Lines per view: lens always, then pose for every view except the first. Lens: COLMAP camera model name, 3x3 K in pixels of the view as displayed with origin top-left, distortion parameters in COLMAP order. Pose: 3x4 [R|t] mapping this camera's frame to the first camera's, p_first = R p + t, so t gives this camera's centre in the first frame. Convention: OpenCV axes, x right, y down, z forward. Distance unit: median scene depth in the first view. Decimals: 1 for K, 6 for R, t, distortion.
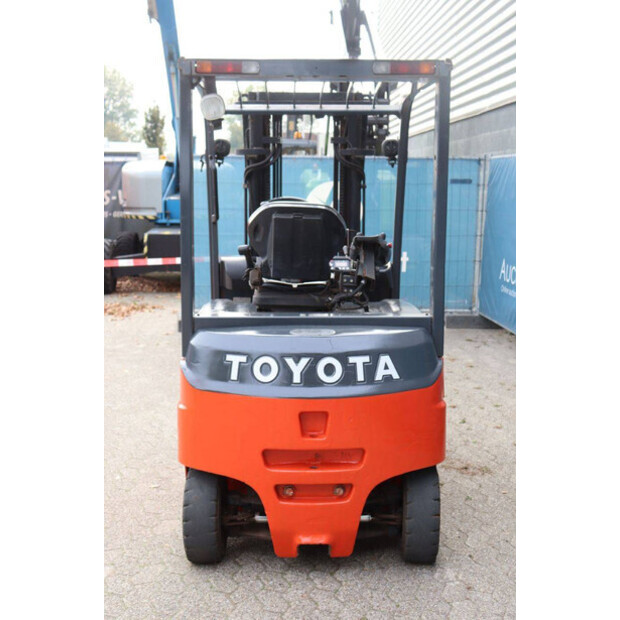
lens RADIAL K [[948.0, 0, 310.0], [0, 948.0, 310.0], [0, 0, 1]] dist [0.096022, 0.113027]
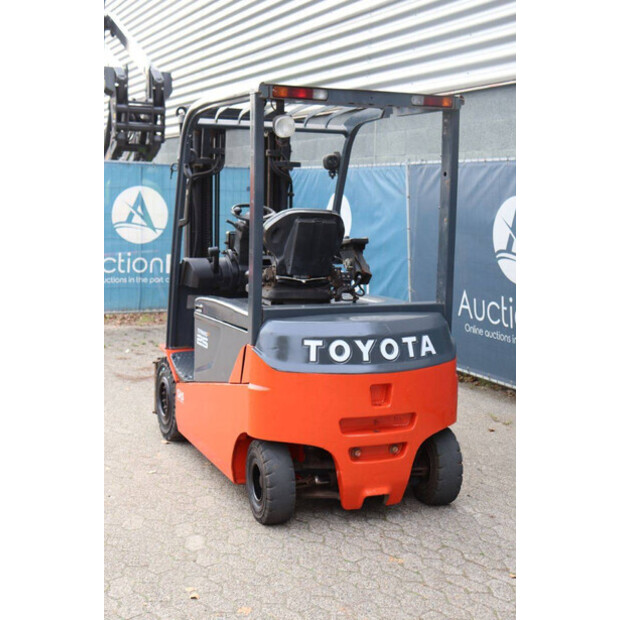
lens RADIAL K [[948.0, 0, 310.0], [0, 948.0, 310.0], [0, 0, 1]] dist [0.096022, 0.113027]
pose [[0.929109, -0.028796, 0.368683, -0.503944], [0.030475, 0.999535, 0.001268, 0.009015], [-0.368548, 0.010057, 0.929554, -0.081479]]
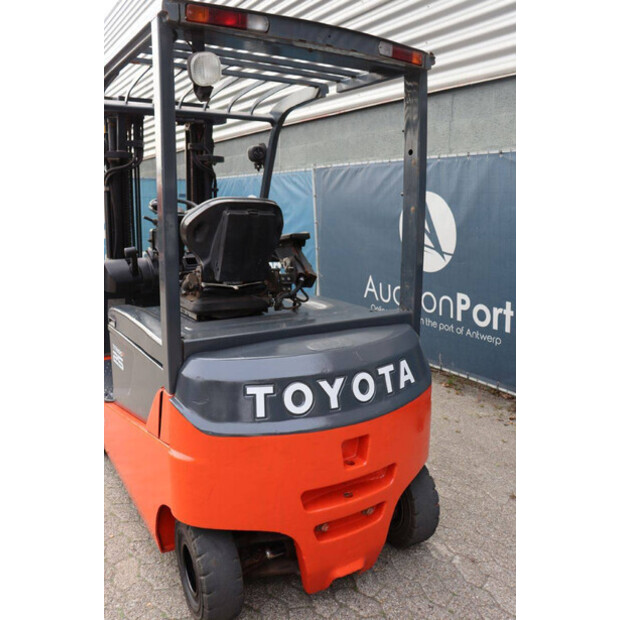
lens RADIAL K [[541.7, 0, 310.0], [0, 541.7, 310.0], [0, 0, 1]] dist [-0.096886, 0.016129]
pose [[0.860933, -0.092507, 0.500237, -0.258638], [0.061290, 0.995026, 0.078523, -0.048233], [-0.505013, -0.036944, 0.862321, 0.583472]]
